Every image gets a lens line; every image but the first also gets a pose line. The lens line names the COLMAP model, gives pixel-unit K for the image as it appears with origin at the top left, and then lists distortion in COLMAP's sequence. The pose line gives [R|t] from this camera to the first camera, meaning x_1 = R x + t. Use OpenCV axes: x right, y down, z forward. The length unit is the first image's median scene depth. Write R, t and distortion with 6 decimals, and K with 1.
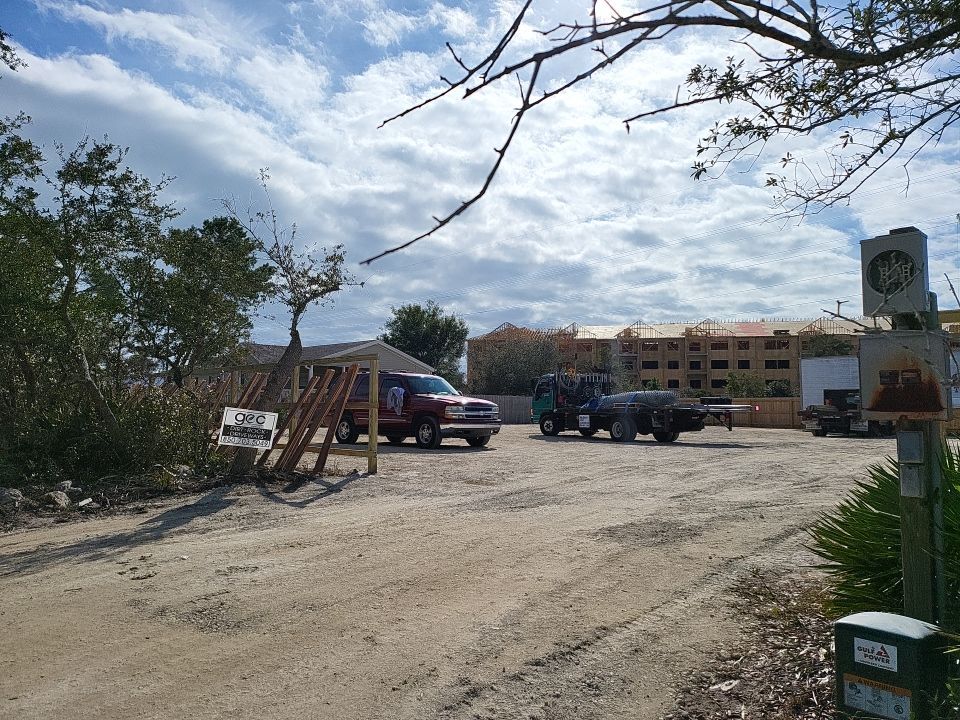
lens RADIAL K [[679.3, 0, 480.0], [0, 679.3, 360.0], [0, 0, 1]] dist [0.064596, -0.067504]
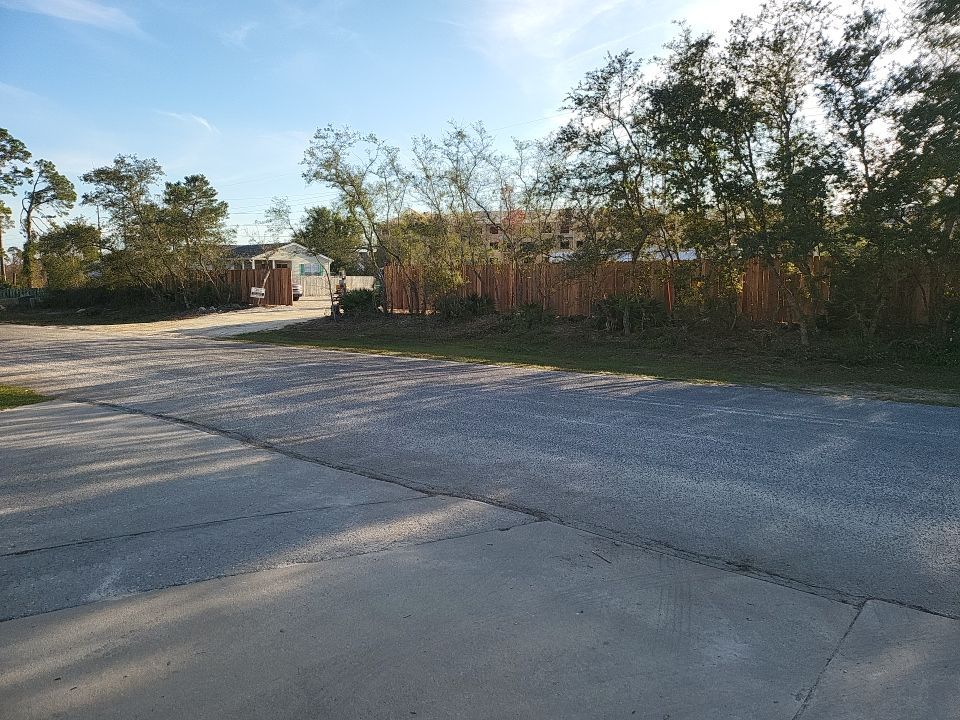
lens RADIAL K [[683.4, 0, 481.7], [0, 683.4, 336.9], [0, 0, 1]] dist [0.063923, -0.070650]
pose [[0.994249, -0.023354, 0.104513, 0.400723], [0.007199, 0.988300, 0.152353, -0.183718], [-0.106848, -0.150725, 0.982785, -2.312794]]
